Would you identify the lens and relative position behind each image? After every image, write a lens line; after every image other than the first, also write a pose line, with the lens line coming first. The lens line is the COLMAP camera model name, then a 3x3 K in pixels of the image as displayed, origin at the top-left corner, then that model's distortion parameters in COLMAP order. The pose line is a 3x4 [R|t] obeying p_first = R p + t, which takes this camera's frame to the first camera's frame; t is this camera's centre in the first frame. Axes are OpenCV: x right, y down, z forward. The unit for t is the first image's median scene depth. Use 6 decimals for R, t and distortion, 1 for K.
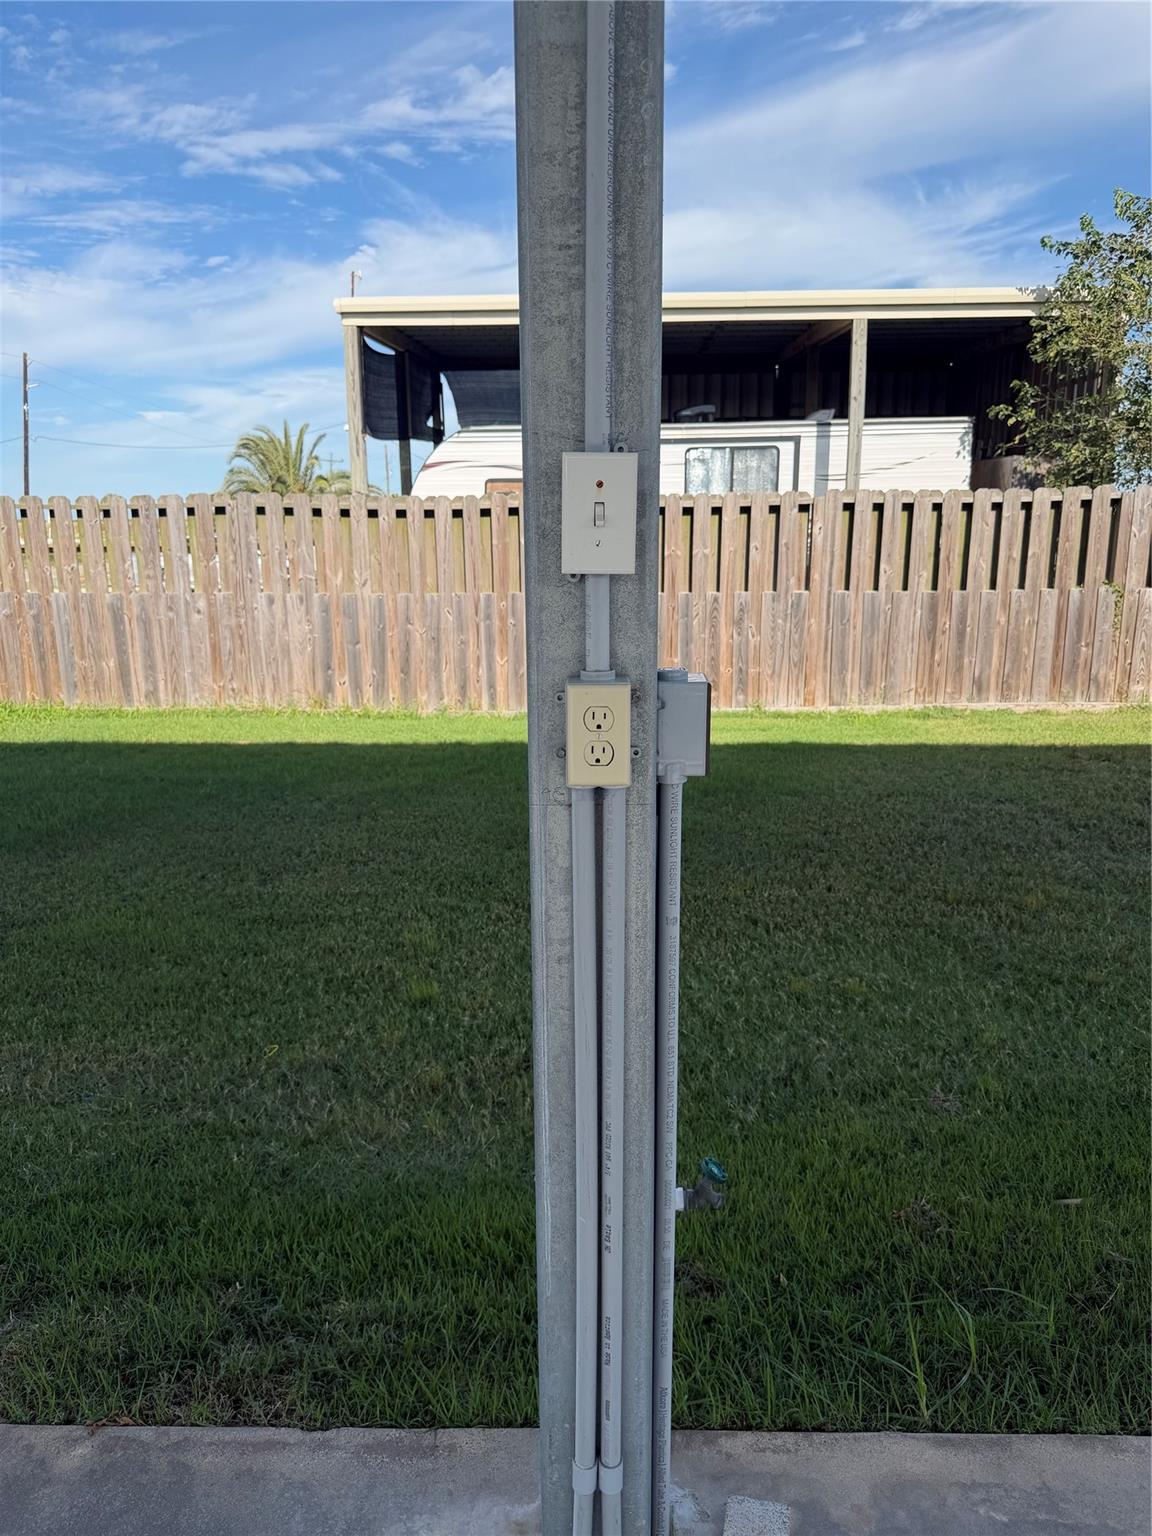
lens RADIAL K [[974.8, 0, 574.1], [0, 974.8, 742.4], [0, 0, 1]] dist [0.101757, -0.156673]
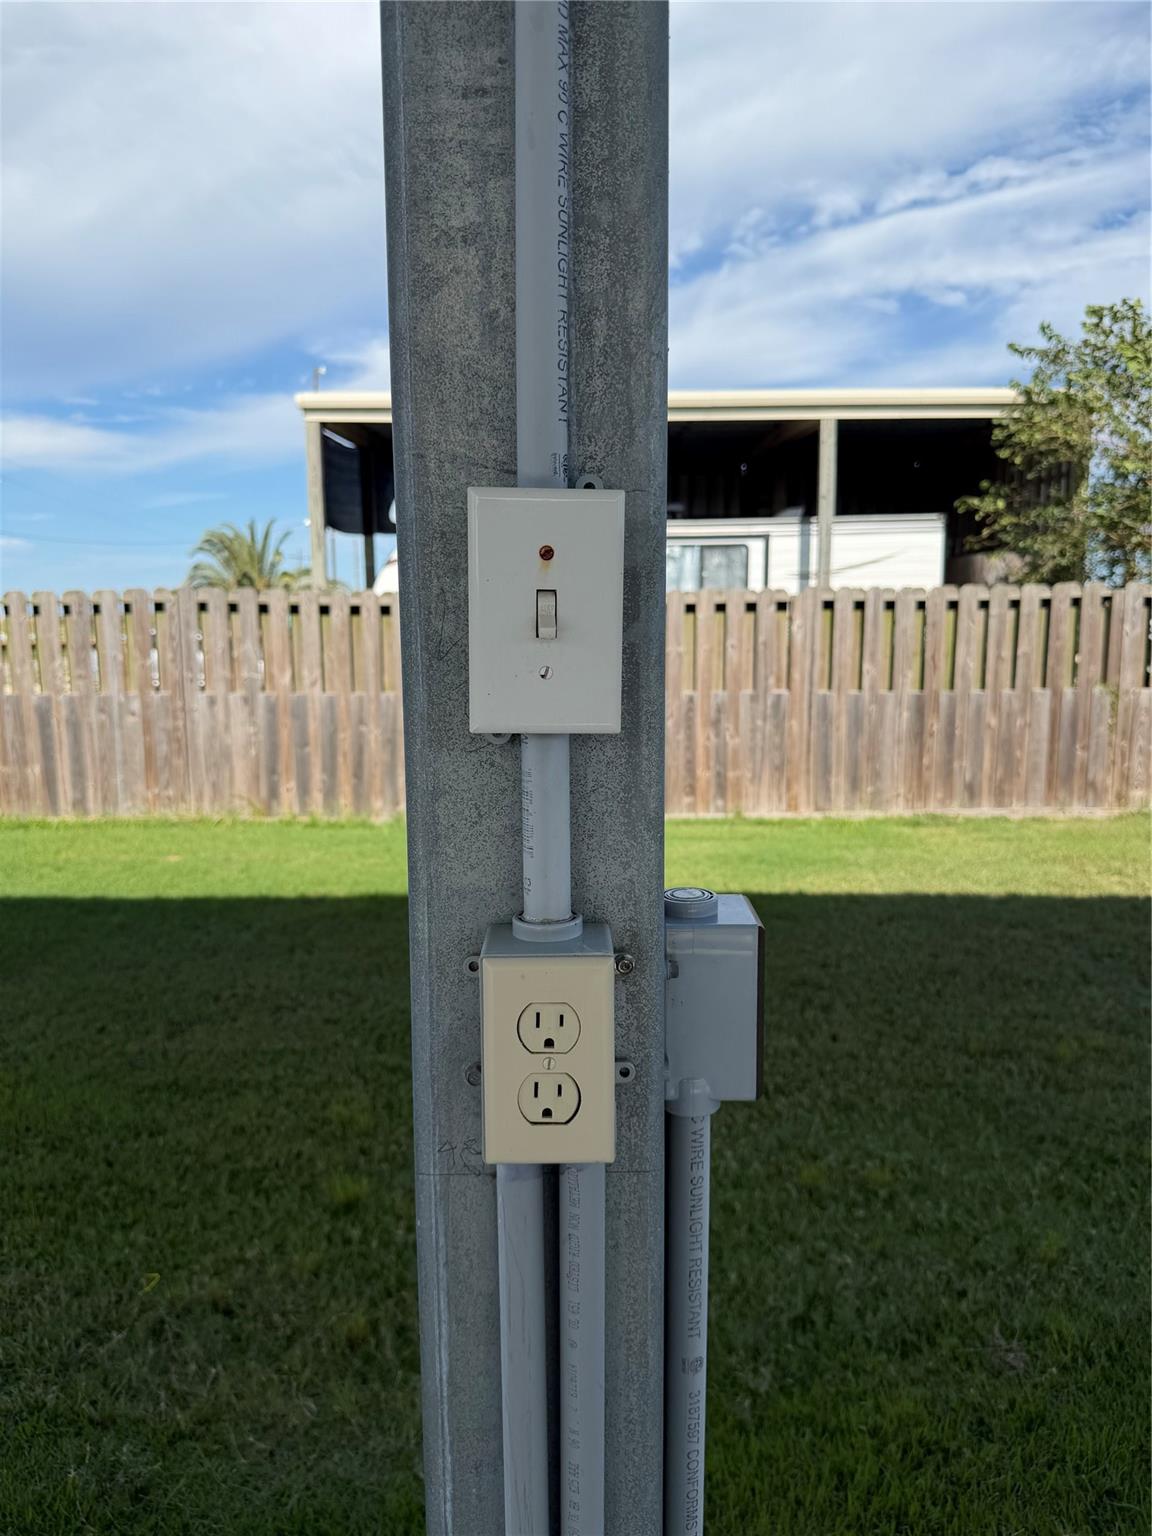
lens RADIAL K [[974.8, 0, 574.1], [0, 974.8, 742.4], [0, 0, 1]] dist [0.101757, -0.156673]
pose [[0.999503, -0.002790, 0.031414, 0.005300], [0.005744, 0.995521, -0.094367, -0.027416], [-0.031010, 0.094500, 0.995042, 0.115844]]
